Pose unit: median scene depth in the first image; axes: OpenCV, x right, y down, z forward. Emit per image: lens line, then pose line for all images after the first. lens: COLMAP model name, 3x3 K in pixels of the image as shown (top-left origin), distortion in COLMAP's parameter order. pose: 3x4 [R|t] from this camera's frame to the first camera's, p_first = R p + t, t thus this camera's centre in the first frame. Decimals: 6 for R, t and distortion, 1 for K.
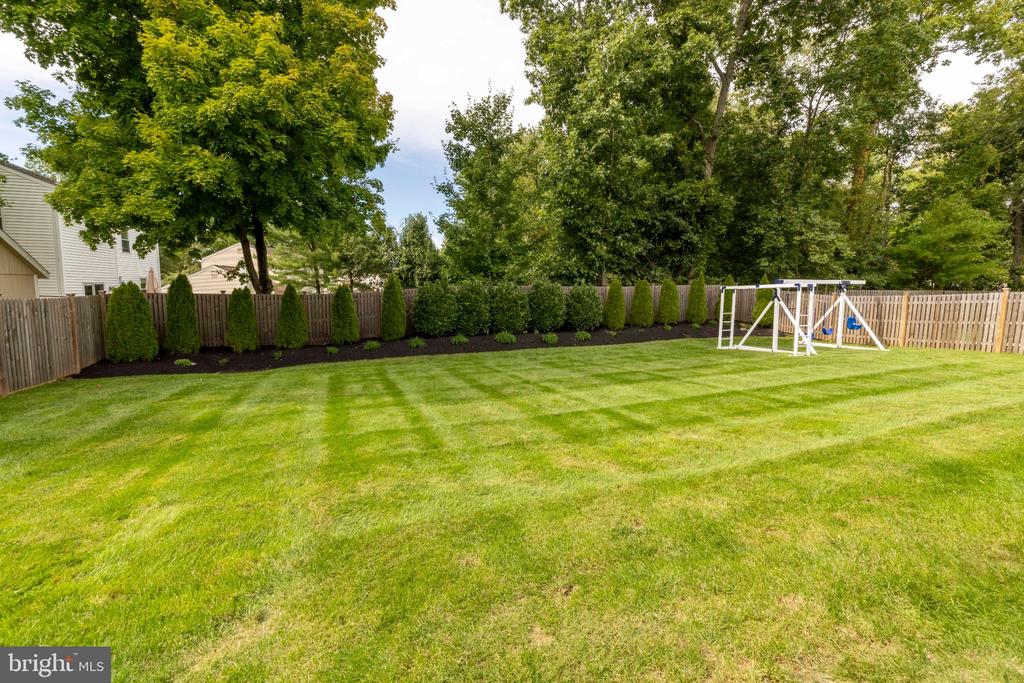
lens RADIAL K [[448.3, 0, 511.2], [0, 448.3, 338.4], [0, 0, 1]] dist [0.003654, 0.000608]
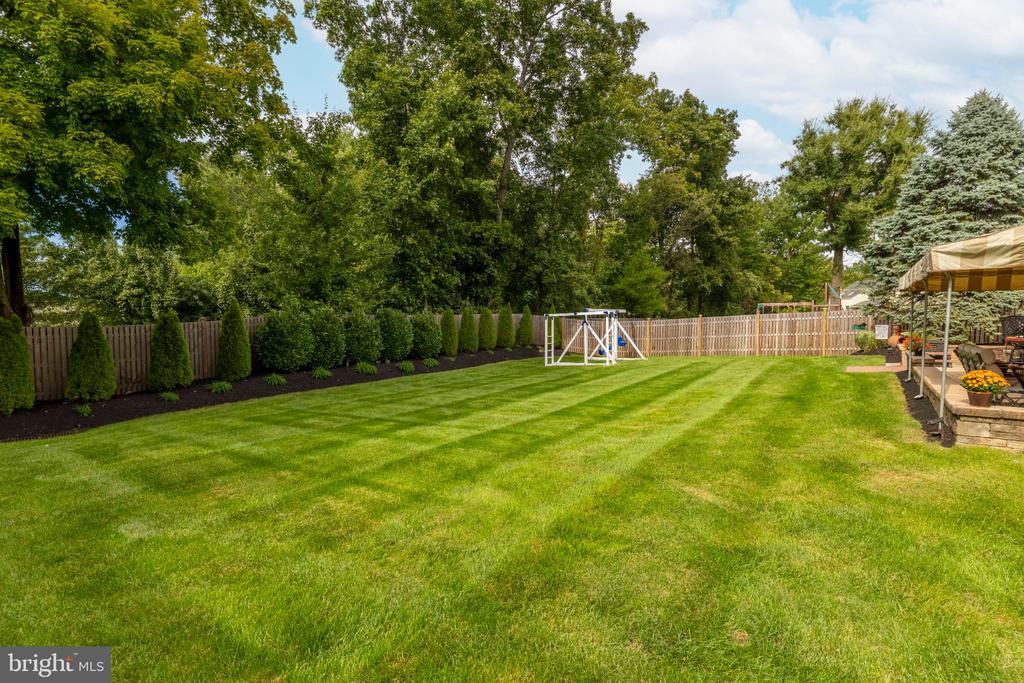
lens RADIAL K [[495.2, 0, 520.2], [0, 495.2, 348.4], [0, 0, 1]] dist [-0.001251, 0.000415]
pose [[0.817372, -0.041440, 0.574618, -0.334506], [0.073201, 0.996796, -0.032239, 0.012609], [-0.571441, 0.068414, 0.817786, -0.039773]]
